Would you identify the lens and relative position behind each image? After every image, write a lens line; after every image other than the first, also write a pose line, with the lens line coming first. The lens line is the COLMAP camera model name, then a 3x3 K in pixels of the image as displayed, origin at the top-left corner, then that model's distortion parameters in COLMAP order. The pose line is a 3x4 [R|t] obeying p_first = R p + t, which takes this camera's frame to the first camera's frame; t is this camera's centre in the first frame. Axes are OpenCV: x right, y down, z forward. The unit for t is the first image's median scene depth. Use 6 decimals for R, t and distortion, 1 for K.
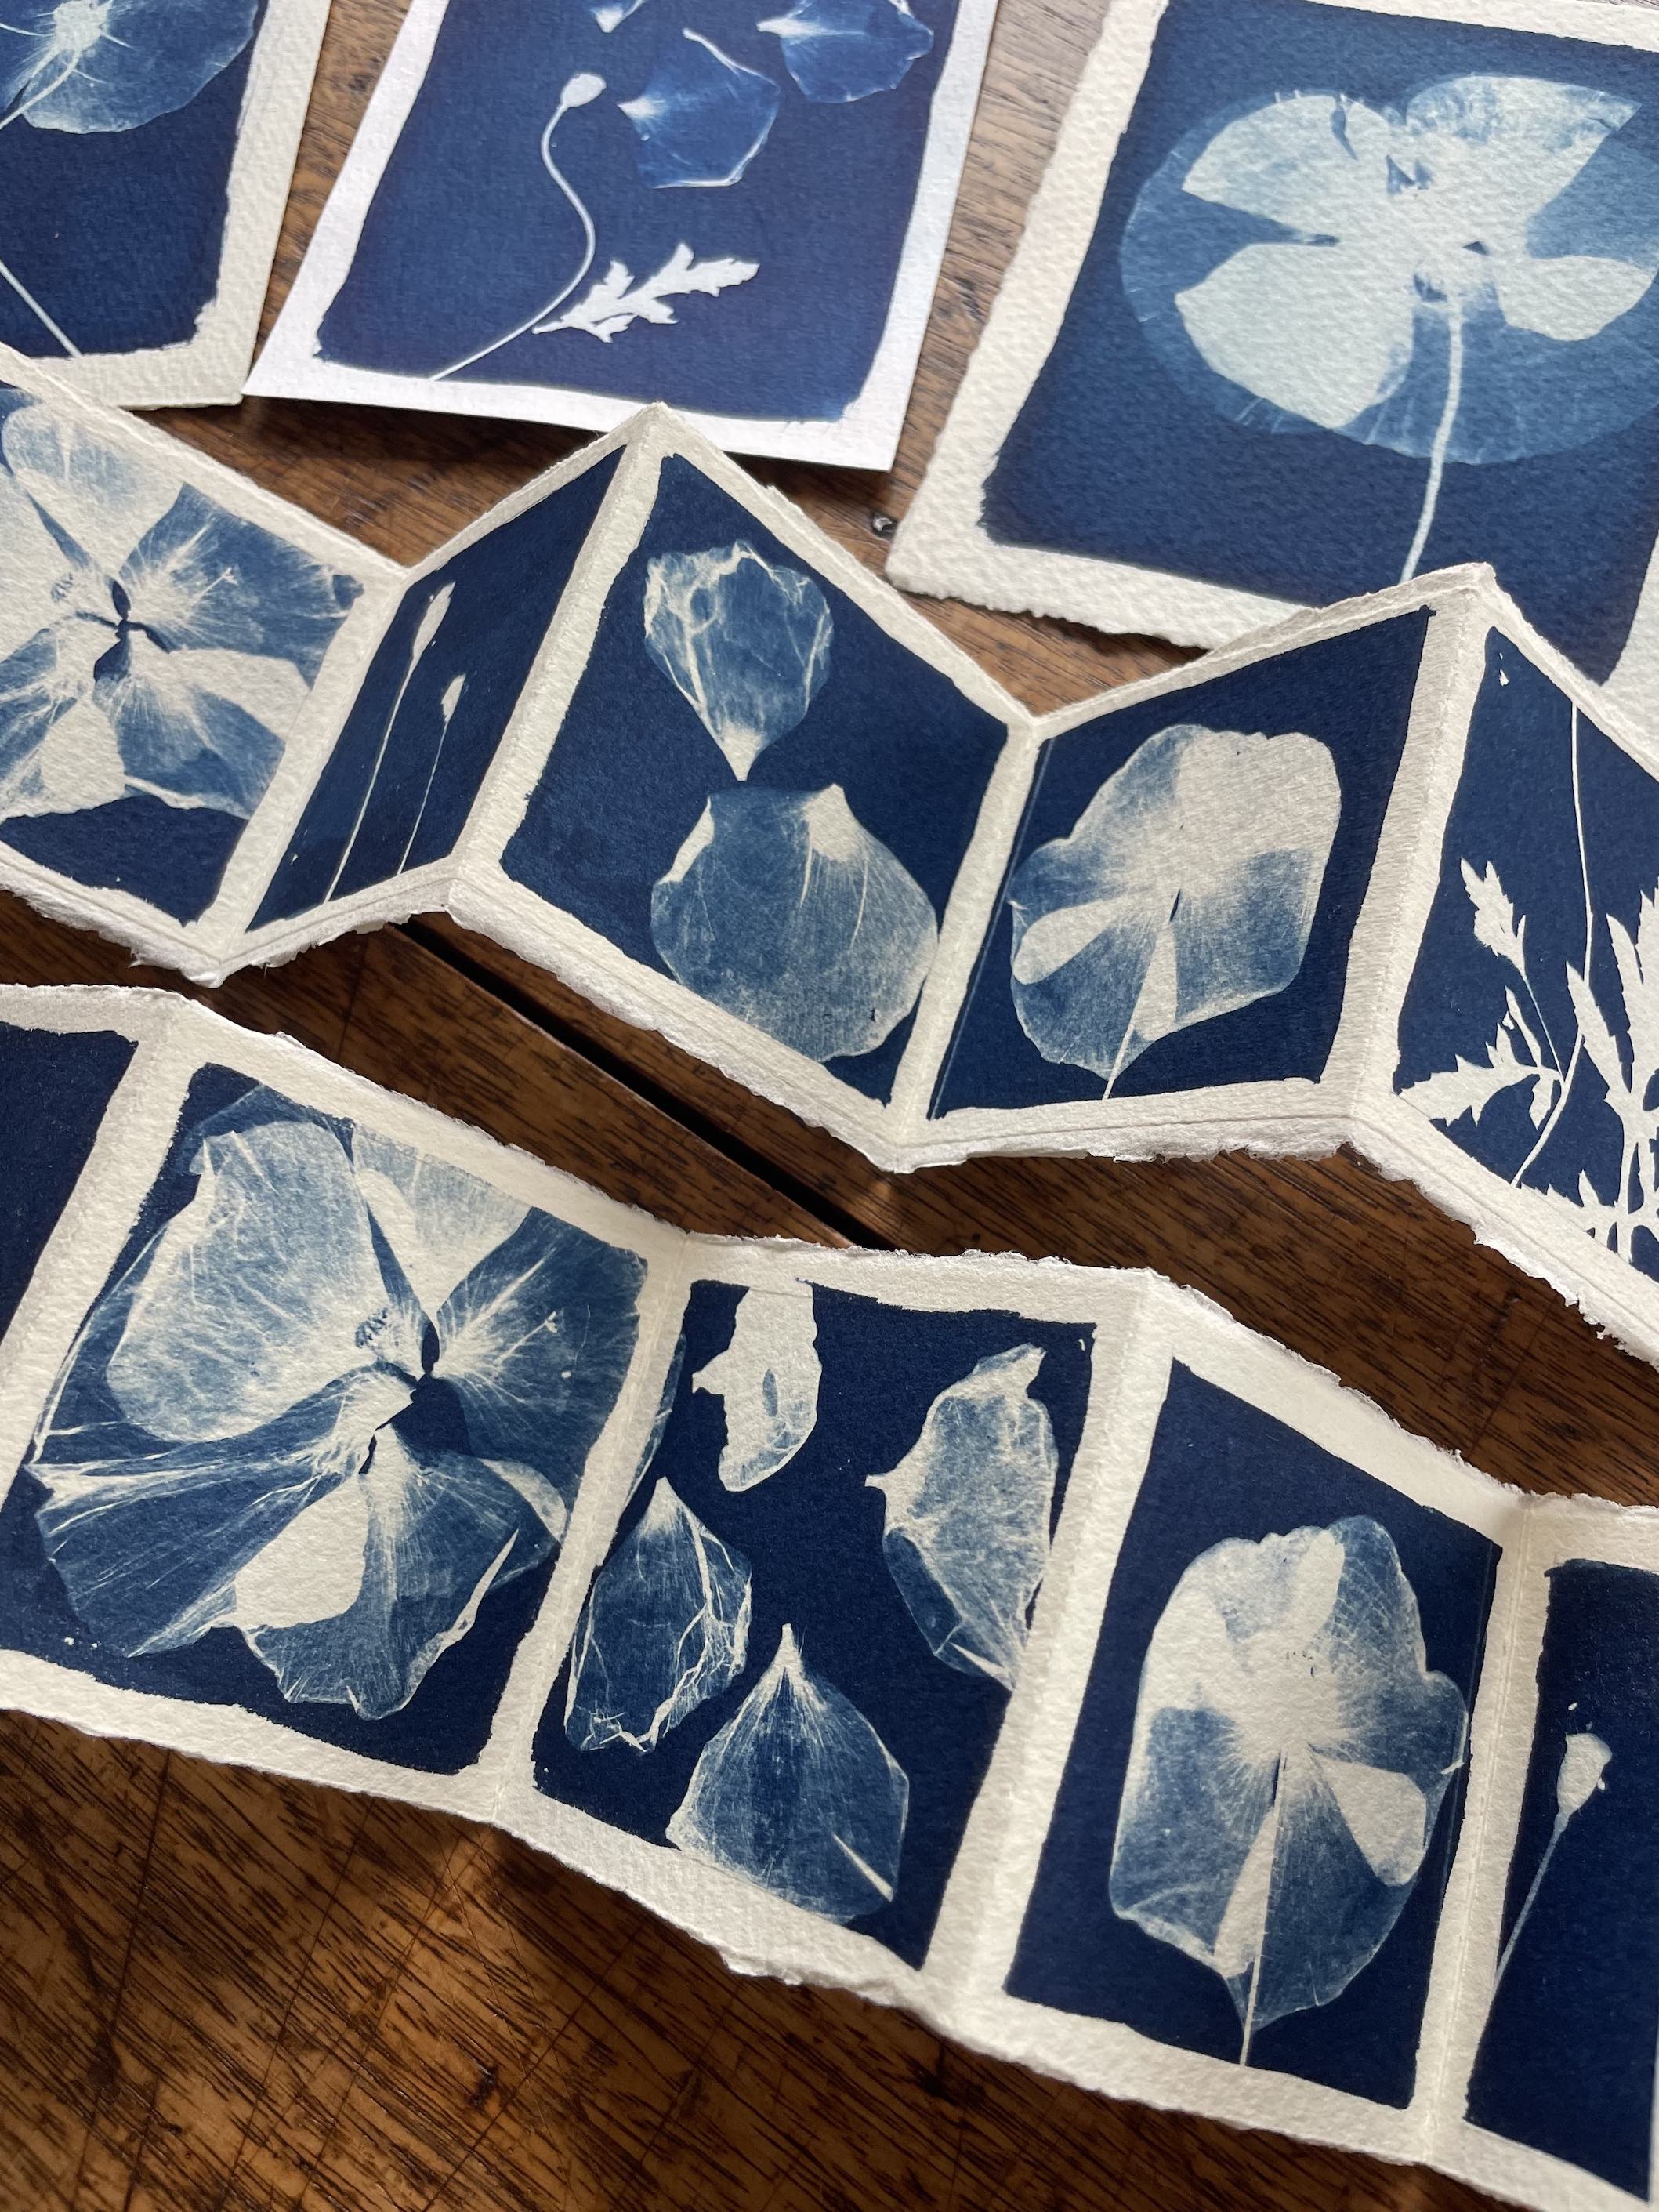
lens RADIAL K [[1688.5, 0, 829.5], [0, 1688.5, 1106.0], [0, 0, 1]] dist [0.005105, -0.088244]
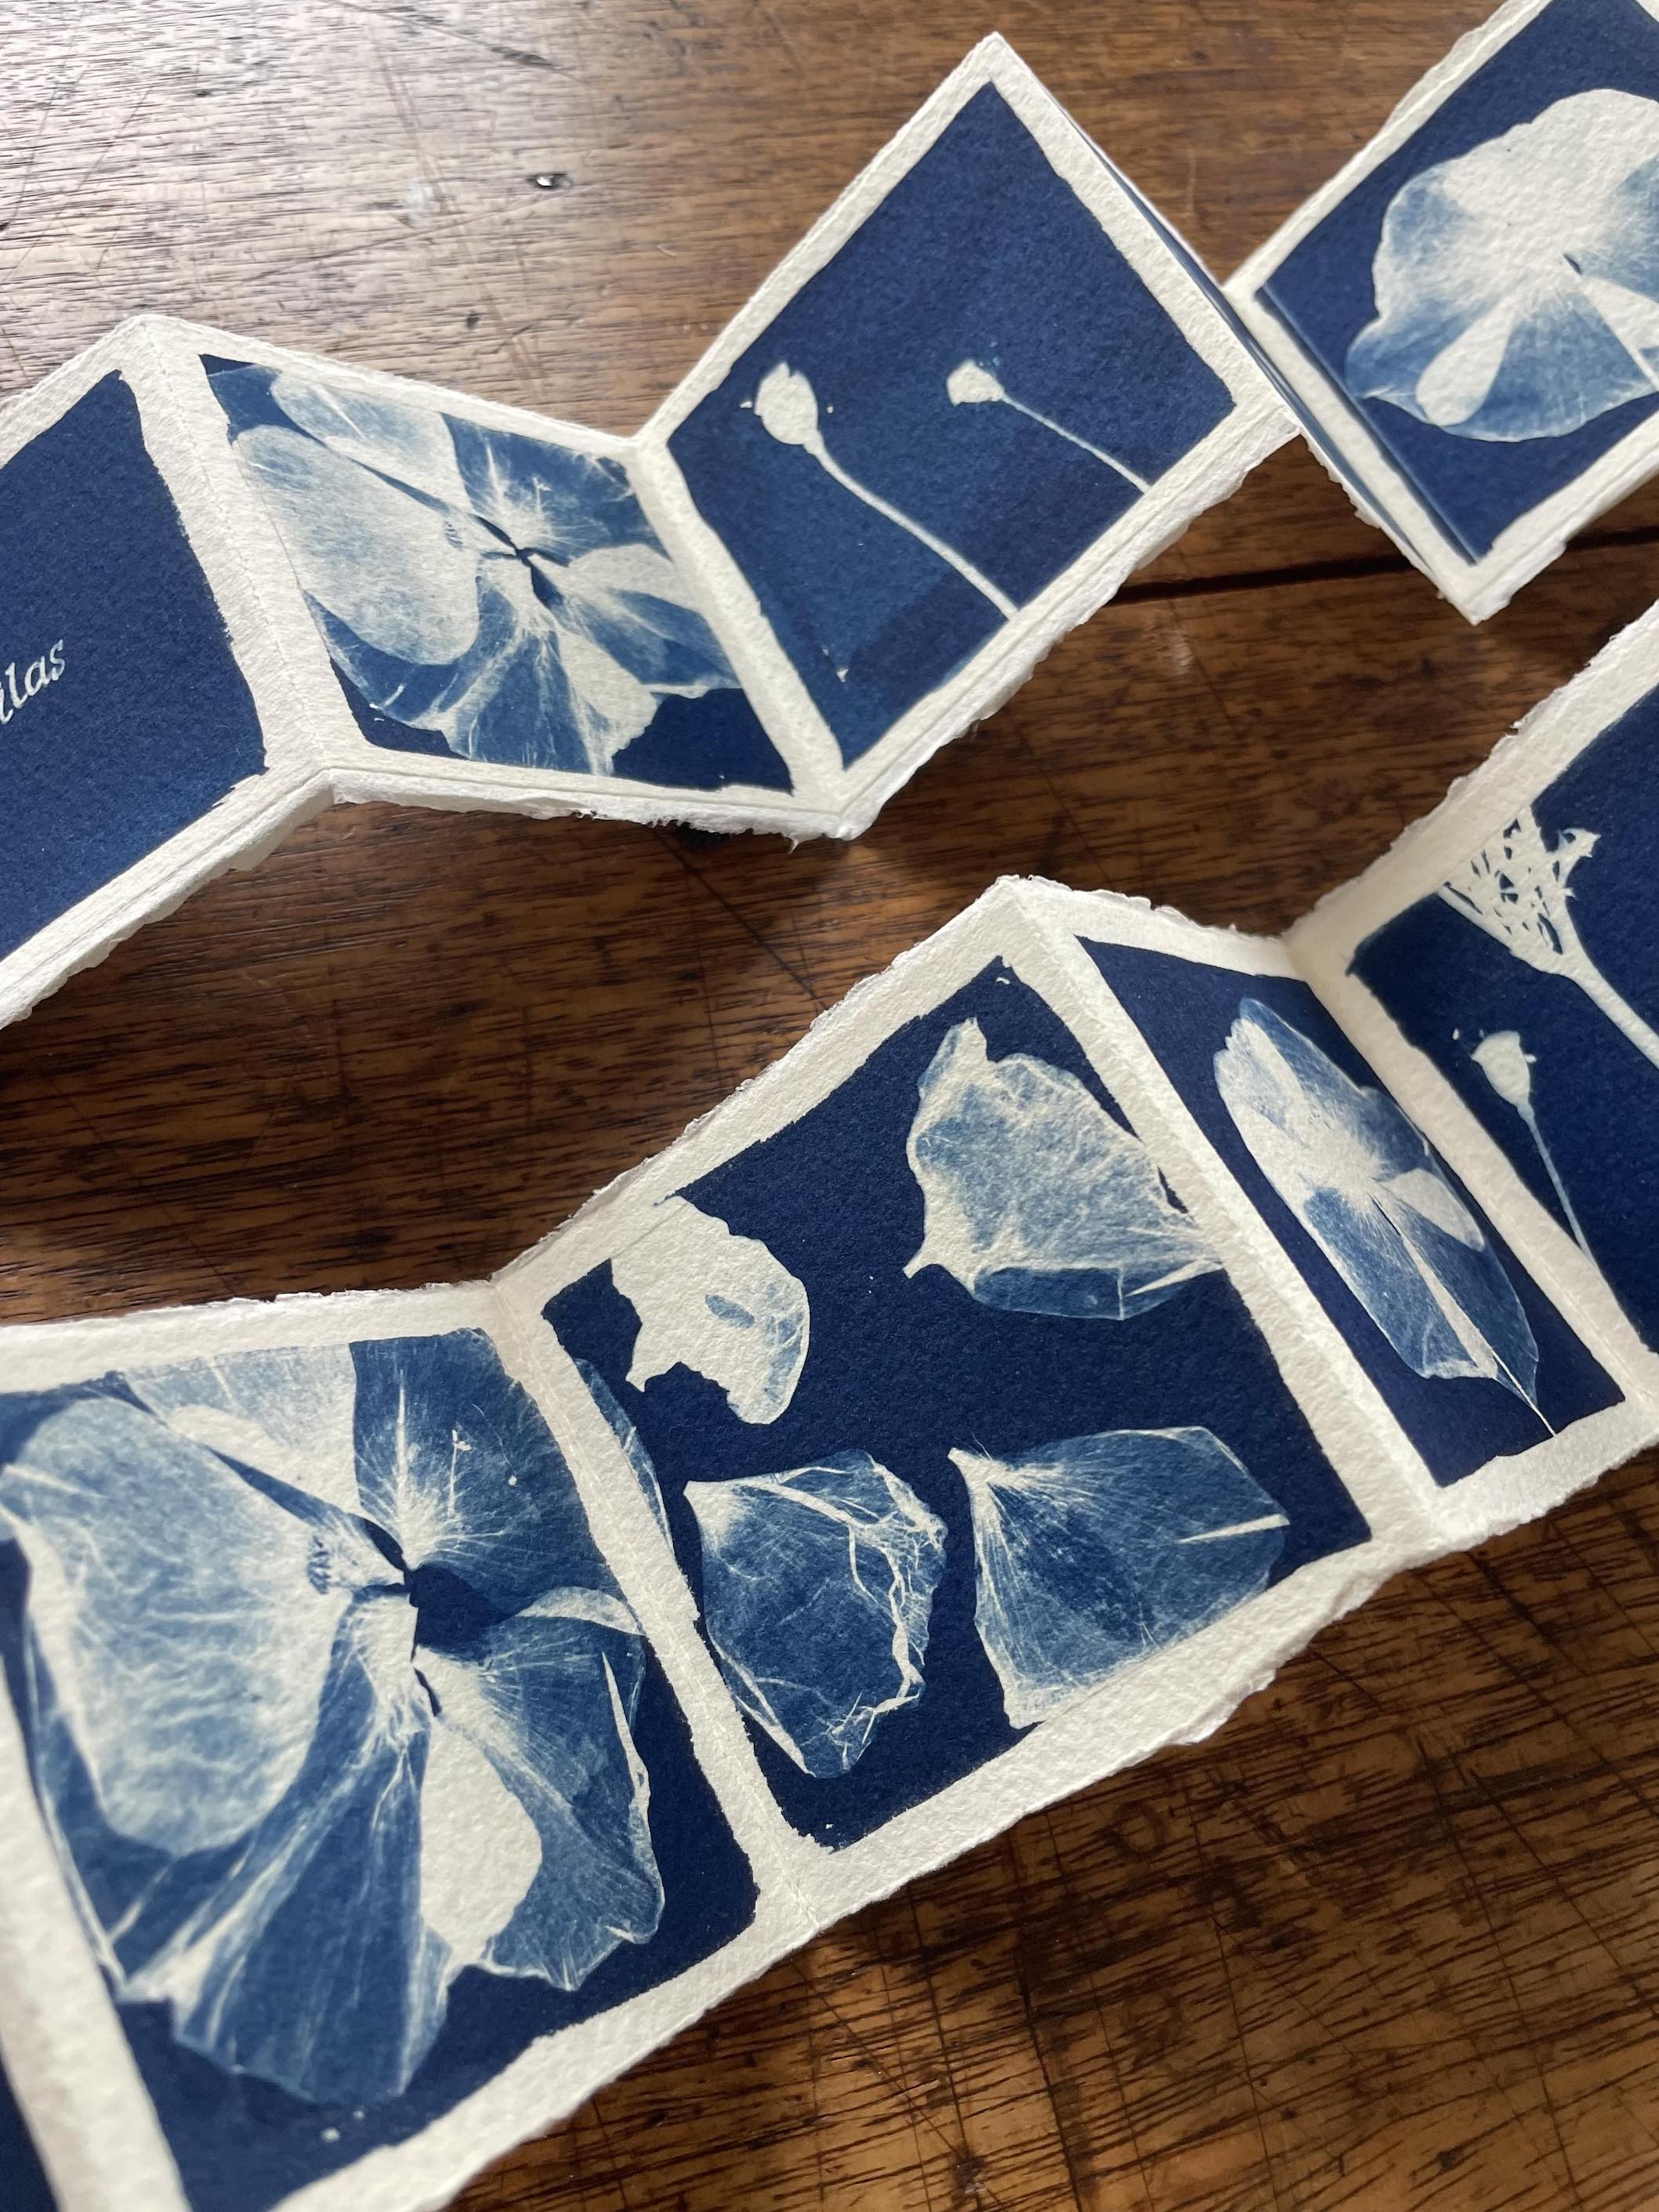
lens RADIAL K [[1677.0, 0, 926.0], [0, 1677.0, 1104.1], [0, 0, 1]] dist [0.054664, -0.148388]
pose [[0.669344, -0.603287, 0.433618, -0.299683], [0.621946, 0.774247, 0.117148, 0.053319], [-0.406401, 0.191275, 0.893450, 0.178677]]
